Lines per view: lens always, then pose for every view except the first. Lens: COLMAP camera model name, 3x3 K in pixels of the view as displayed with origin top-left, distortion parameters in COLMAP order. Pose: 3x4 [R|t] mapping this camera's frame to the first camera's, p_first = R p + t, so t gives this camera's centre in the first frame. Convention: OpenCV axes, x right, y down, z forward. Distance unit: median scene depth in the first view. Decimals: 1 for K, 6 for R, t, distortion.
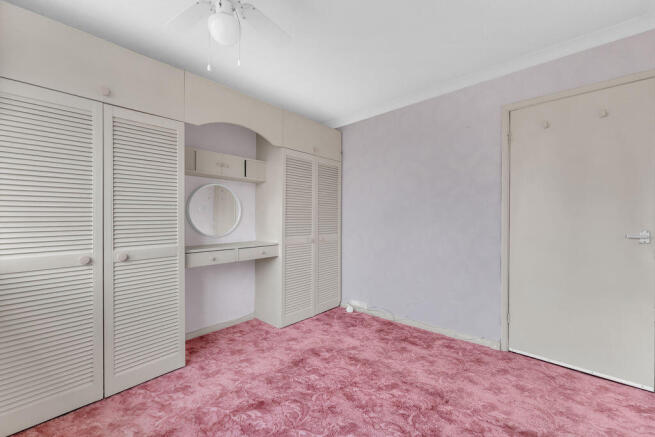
lens RADIAL K [[261.7, 0, 330.9], [0, 261.7, 219.8], [0, 0, 1]] dist [0.004383, 0.000544]
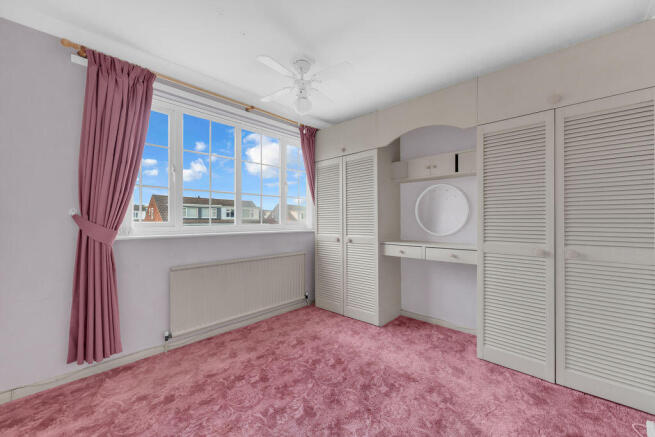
lens RADIAL K [[261.7, 0, 330.6], [0, 261.7, 217.9], [0, 0, 1]] dist [0.004383, 0.000544]
pose [[-0.014312, -0.000290, -0.999898, 0.721497], [0.000652, 1.000000, -0.000299, -0.003880], [0.999897, -0.000656, -0.014312, 0.689756]]
